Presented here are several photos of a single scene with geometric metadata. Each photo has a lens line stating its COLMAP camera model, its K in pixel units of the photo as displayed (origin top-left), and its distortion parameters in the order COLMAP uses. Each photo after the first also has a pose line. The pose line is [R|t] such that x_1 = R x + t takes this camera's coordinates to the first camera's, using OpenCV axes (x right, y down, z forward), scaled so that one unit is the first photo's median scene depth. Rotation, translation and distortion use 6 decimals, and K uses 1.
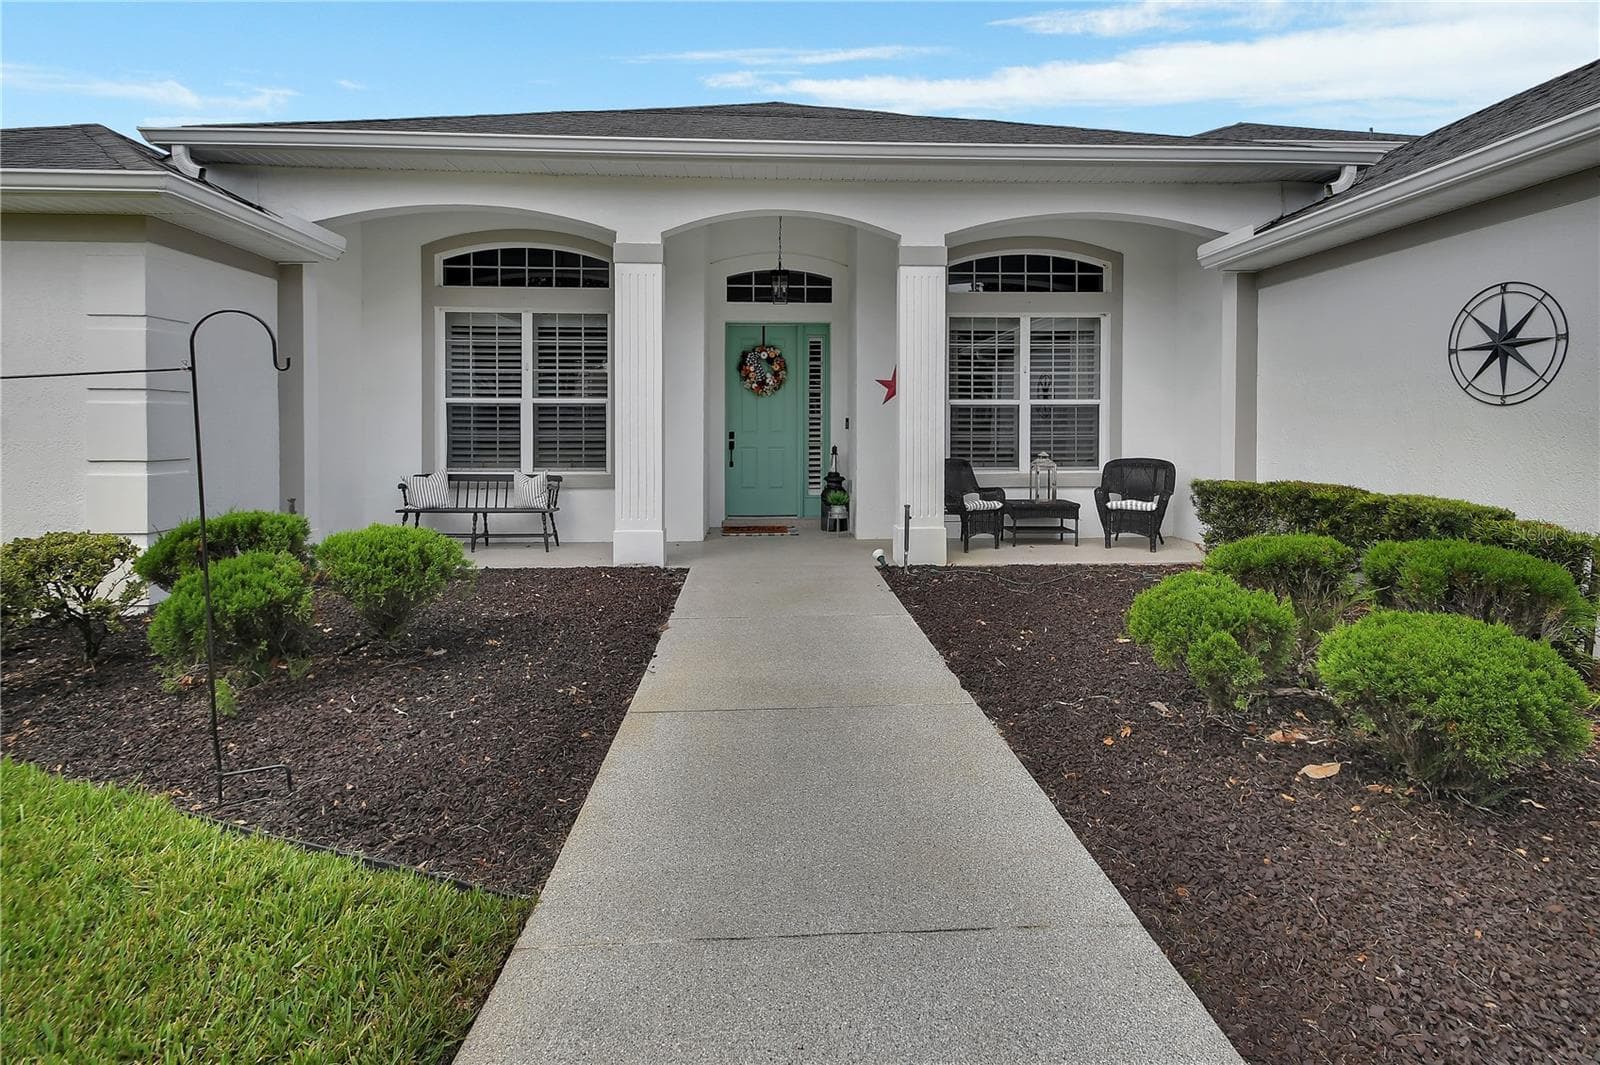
lens RADIAL K [[757.4, 0, 798.1], [0, 757.4, 436.8], [0, 0, 1]] dist [-0.000287, -0.000250]
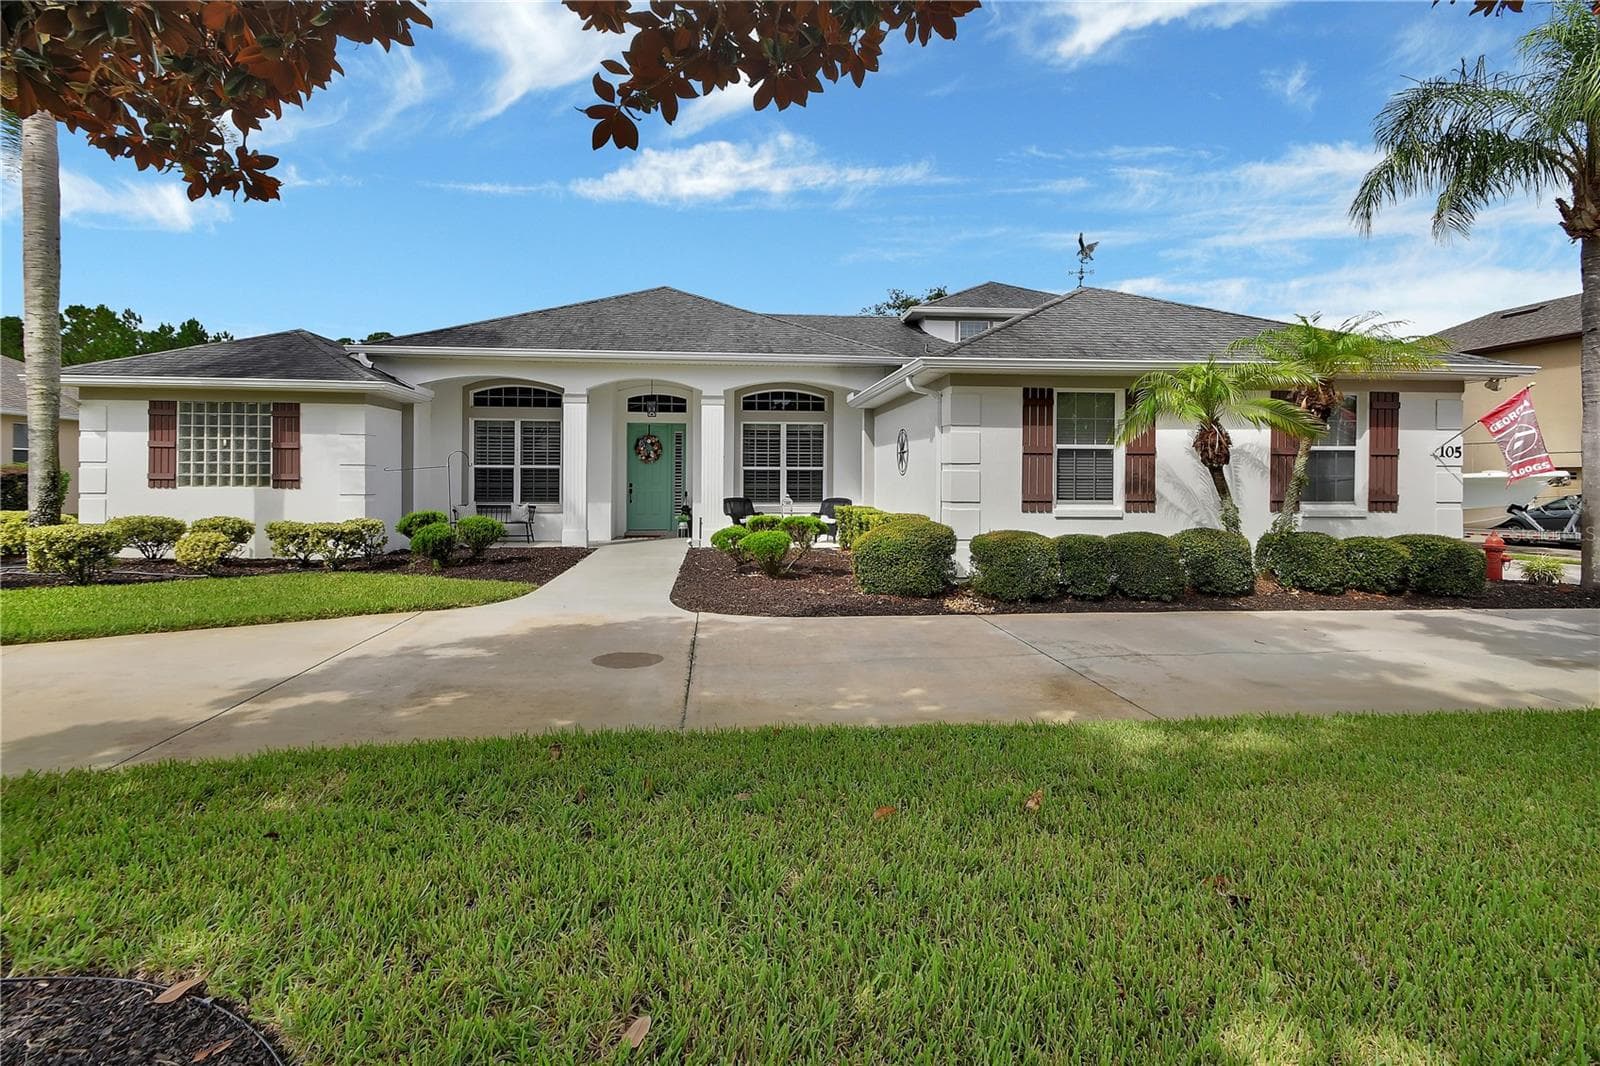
lens RADIAL K [[755.2, 0, 803.2], [0, 755.2, 484.3], [0, 0, 1]] dist [0.001032, -0.000211]
pose [[0.998461, 0.005122, 0.055222, 0.253740], [-0.004914, 0.999980, -0.003899, 0.000870], [-0.055240, 0.003621, 0.998467, -0.929798]]
